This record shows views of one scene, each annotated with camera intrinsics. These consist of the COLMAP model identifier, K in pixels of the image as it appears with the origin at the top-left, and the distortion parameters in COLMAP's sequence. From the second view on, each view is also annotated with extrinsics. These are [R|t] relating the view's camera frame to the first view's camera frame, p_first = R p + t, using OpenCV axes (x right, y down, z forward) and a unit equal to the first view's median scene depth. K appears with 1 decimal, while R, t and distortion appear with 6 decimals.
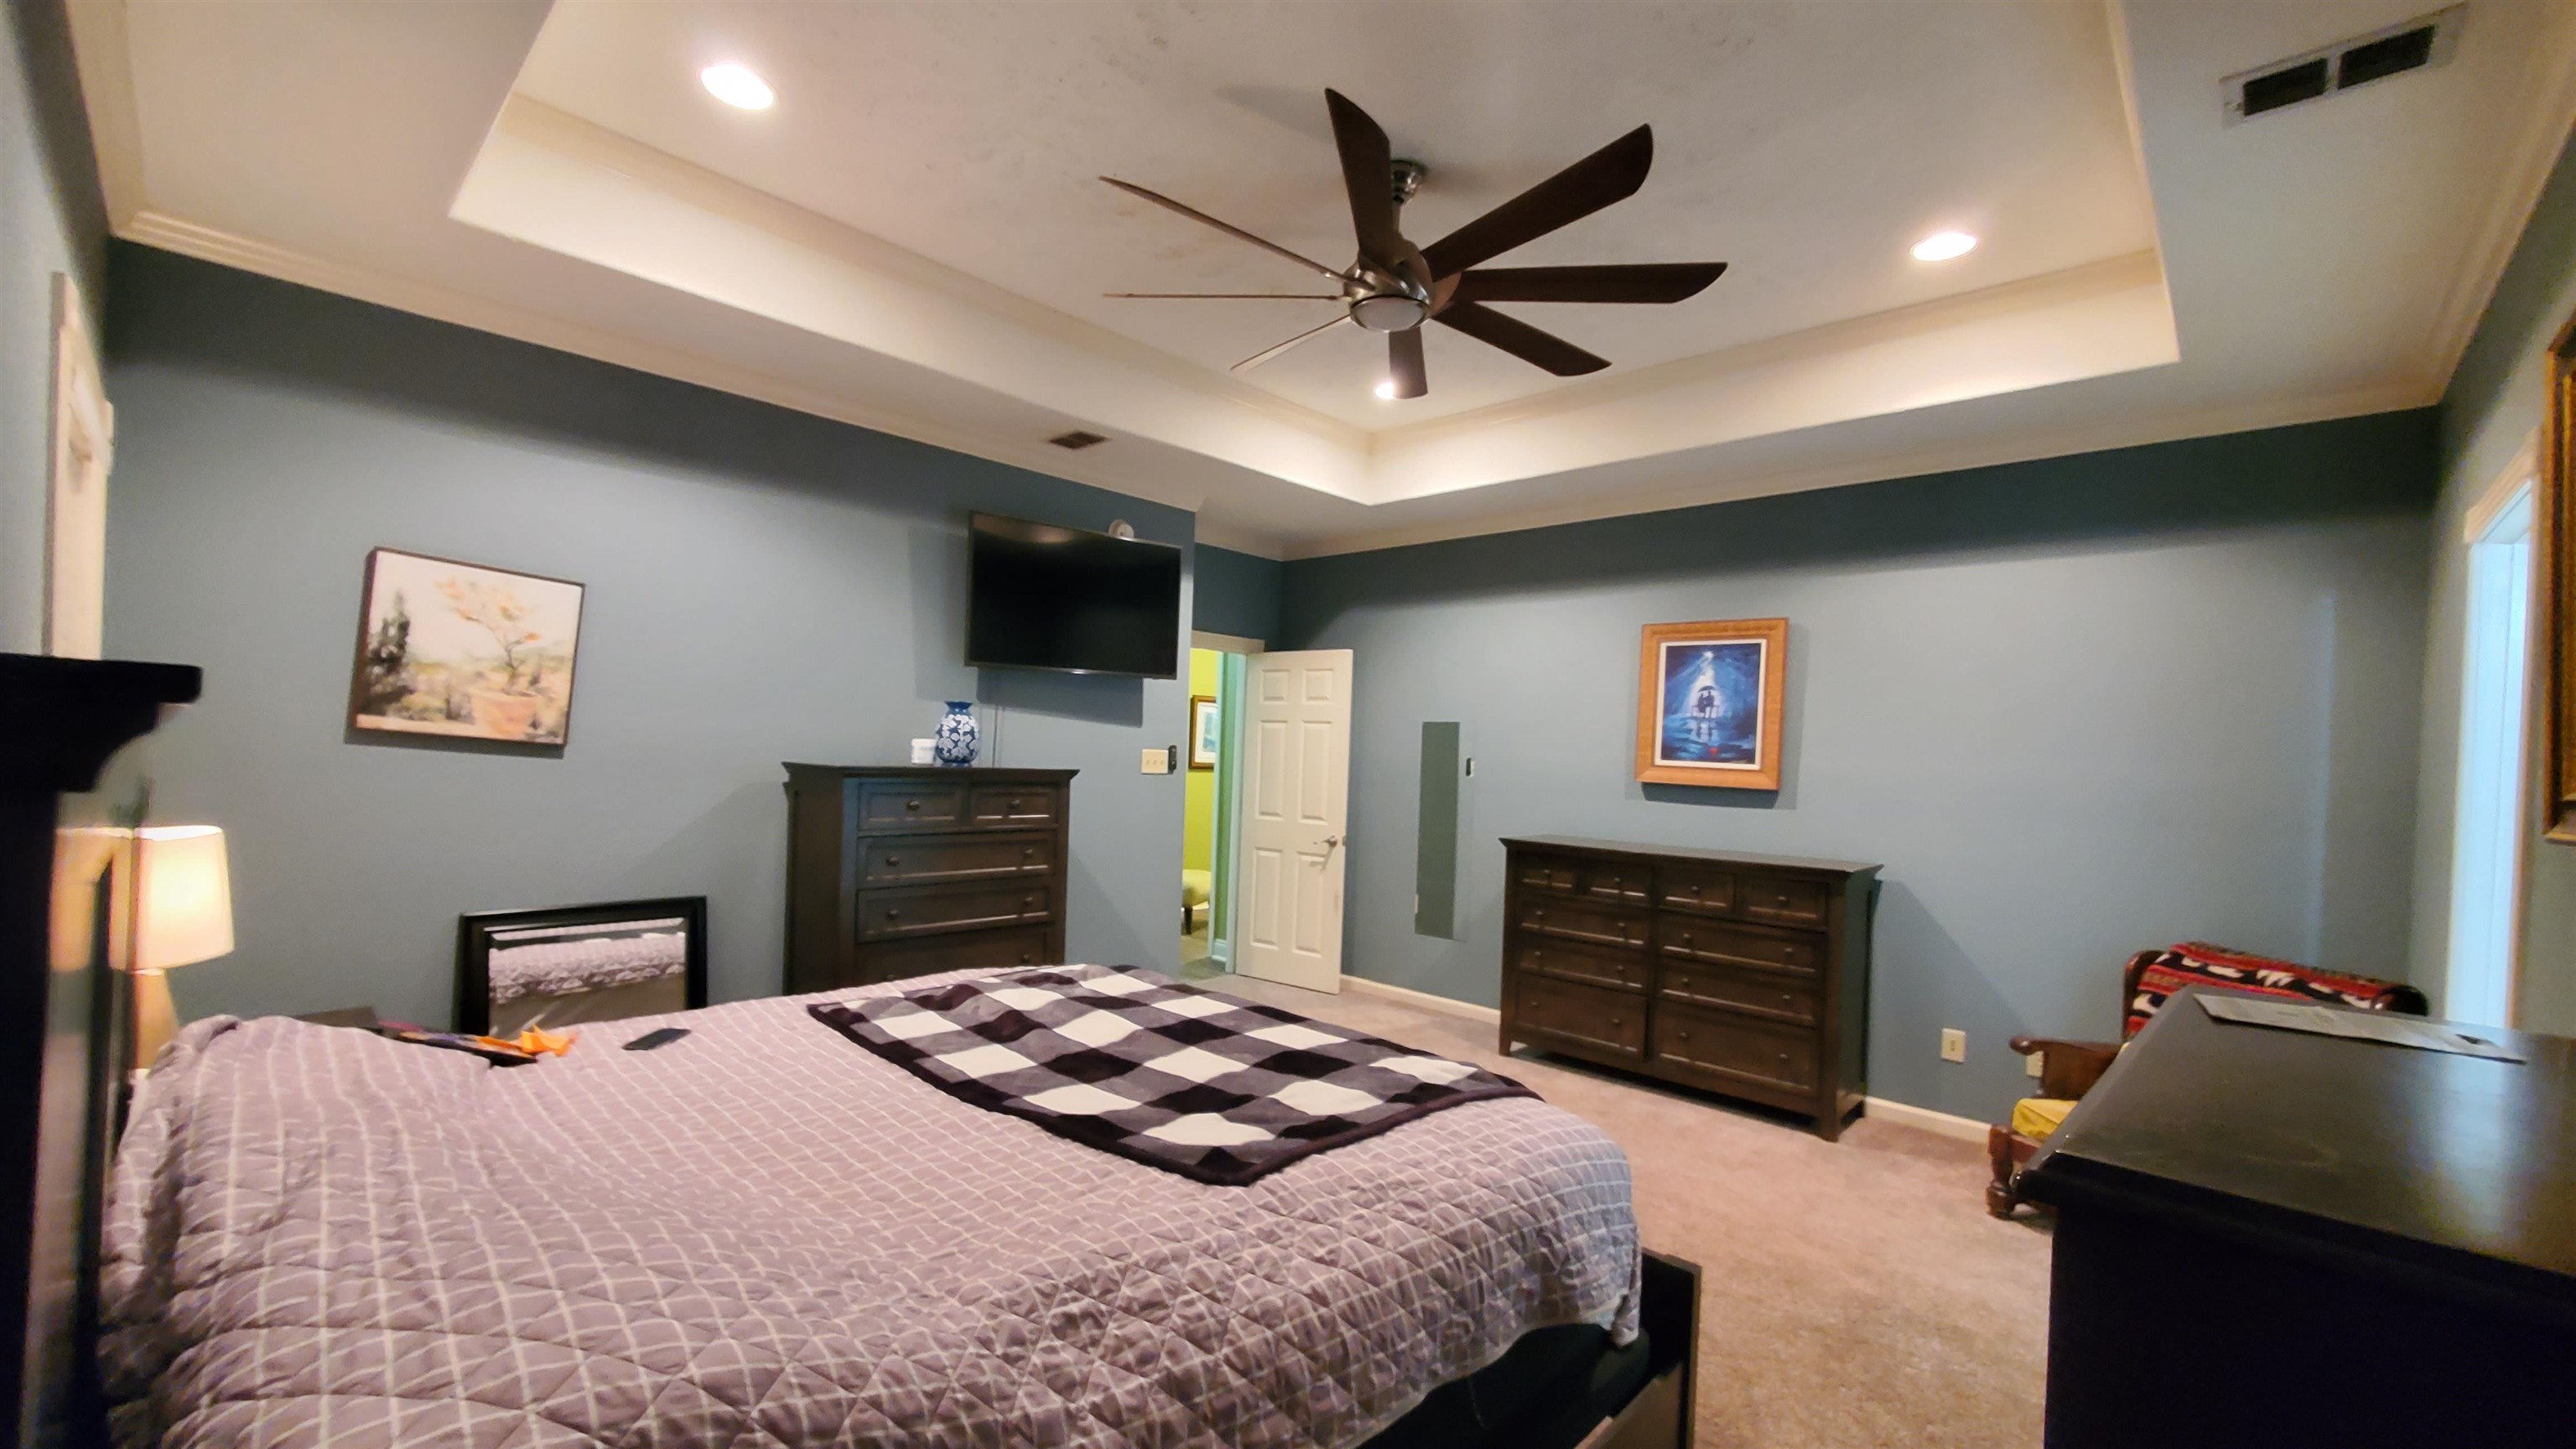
lens RADIAL K [[1027.8, 0, 1274.2], [0, 1027.8, 757.9], [0, 0, 1]] dist [-0.002261, -0.000975]
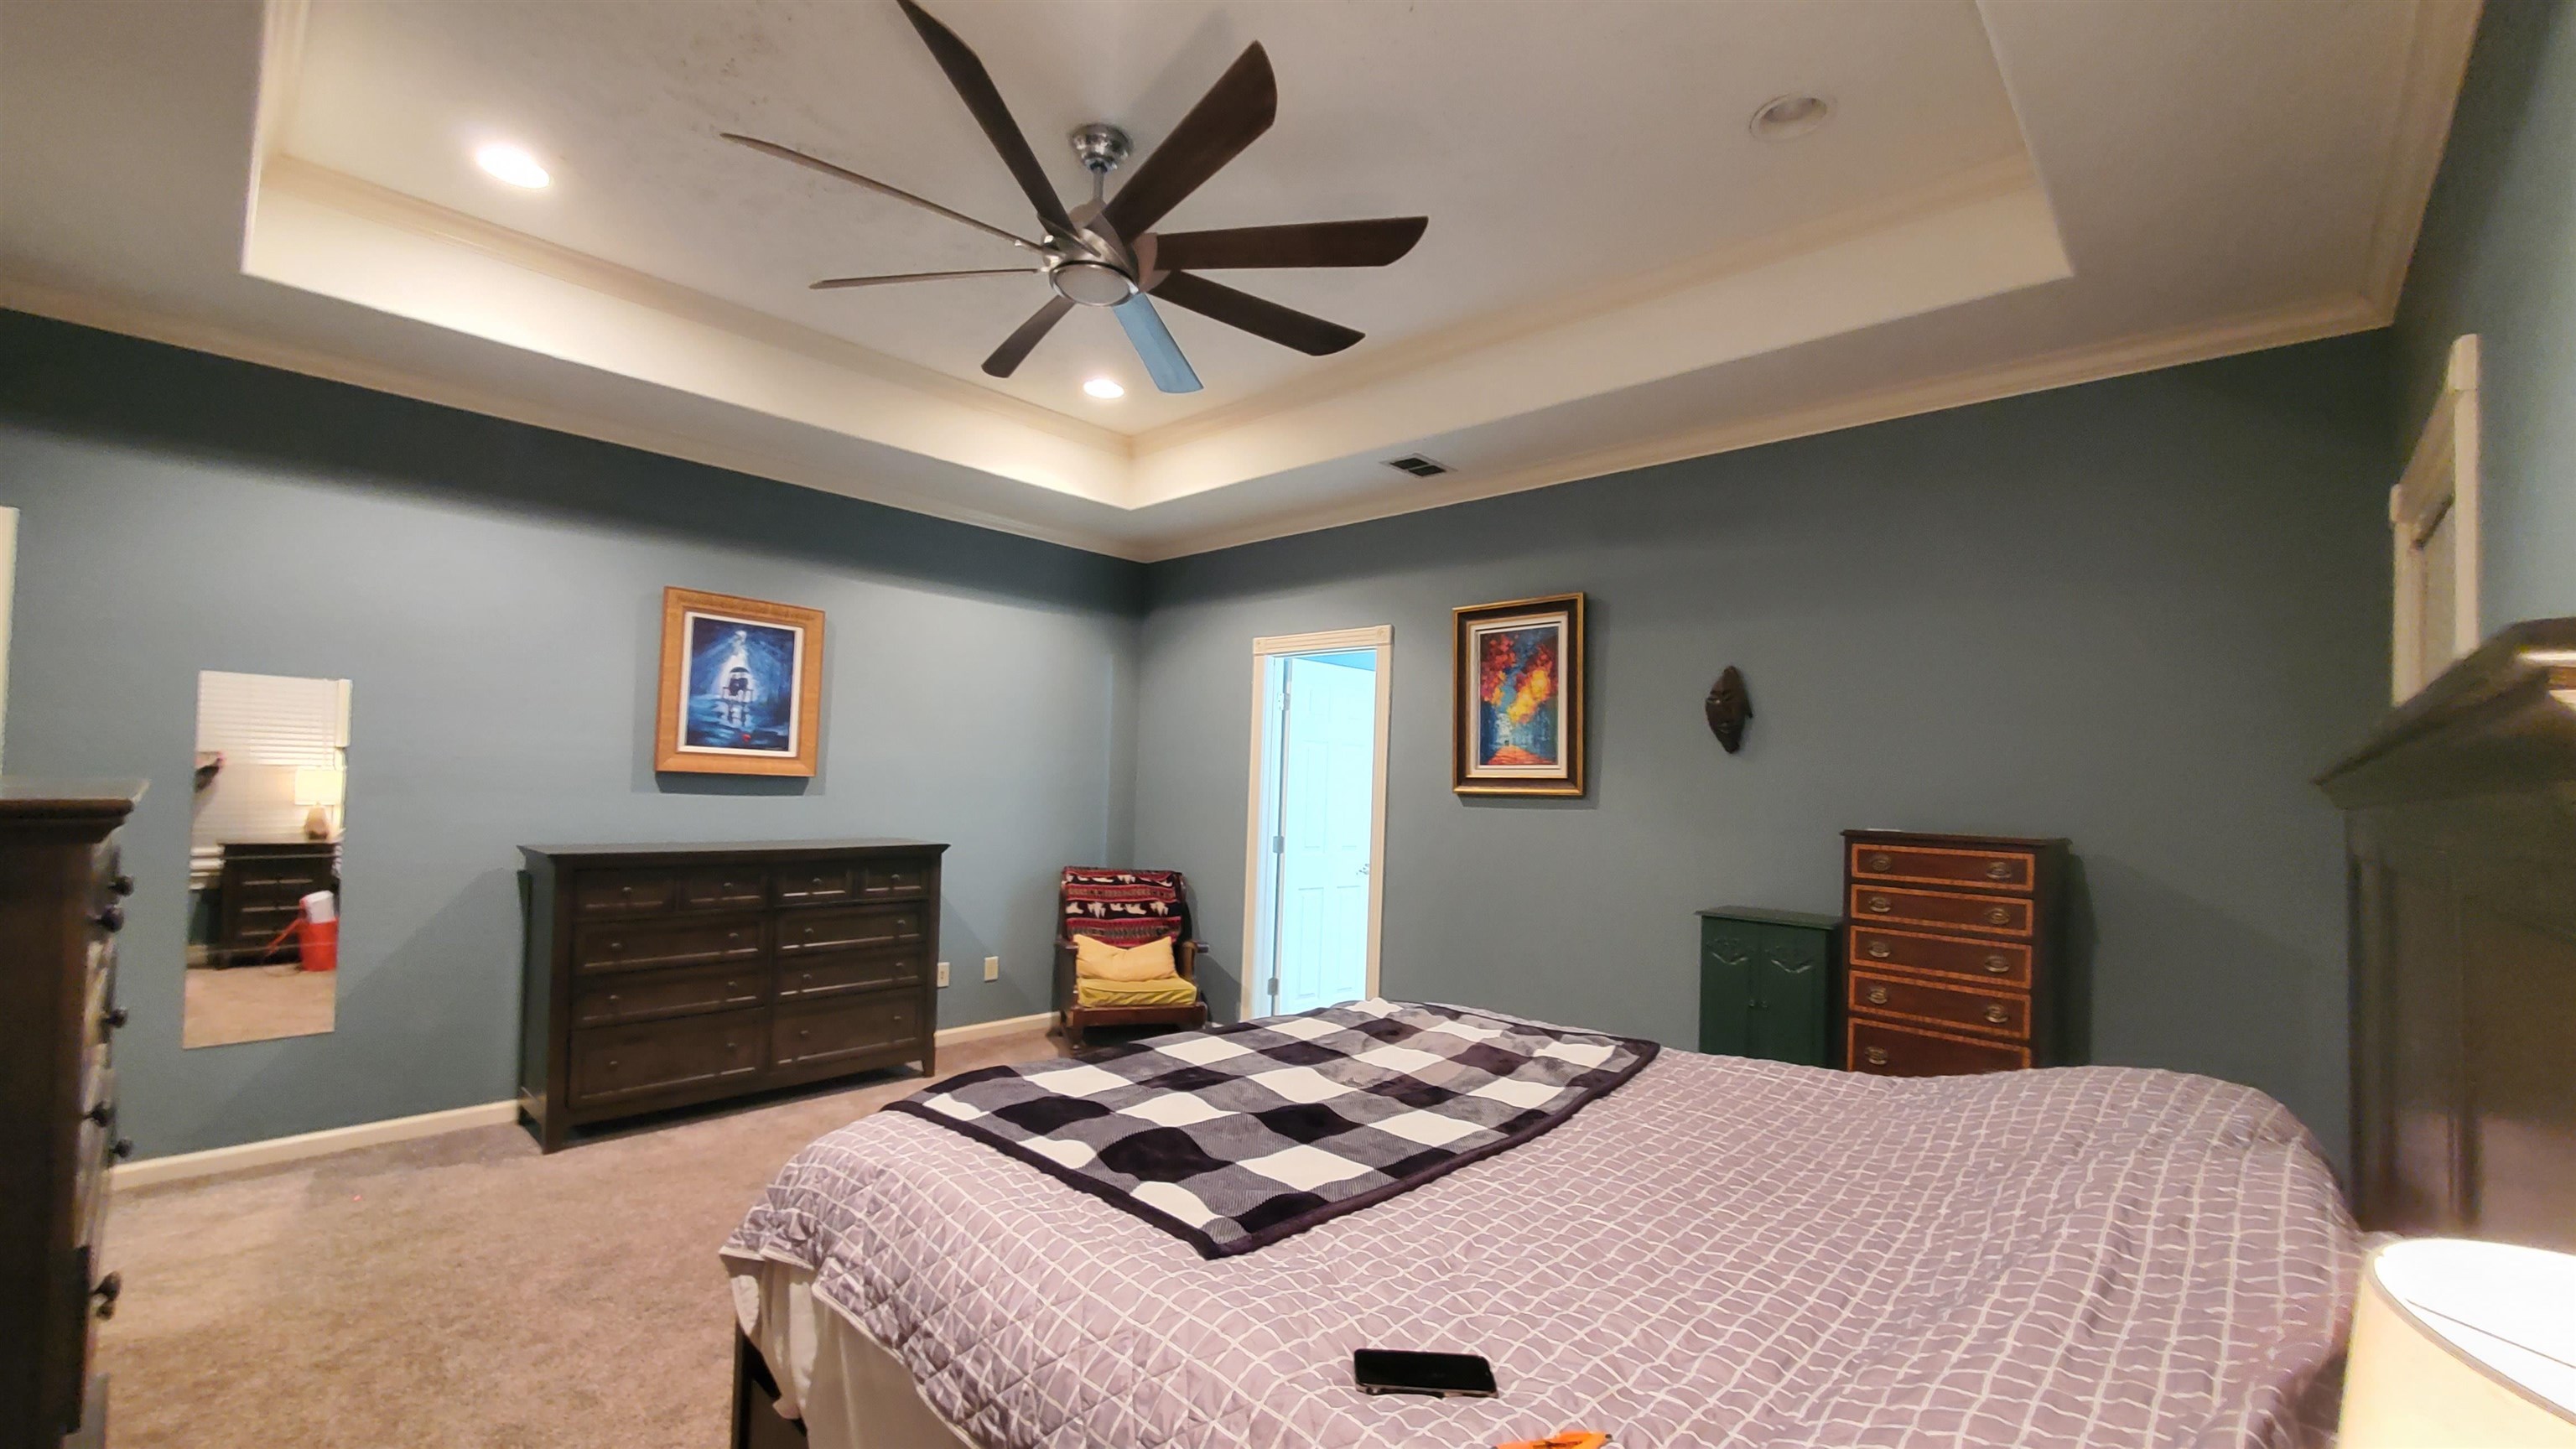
lens RADIAL K [[1027.8, 0, 1274.2], [0, 1027.8, 757.9], [0, 0, 1]] dist [-0.002261, -0.000975]
pose [[0.004572, -0.011985, 0.999918, -0.518721], [-0.024098, 0.999636, 0.012091, -0.010842], [-0.999699, -0.024151, 0.004282, 0.514823]]
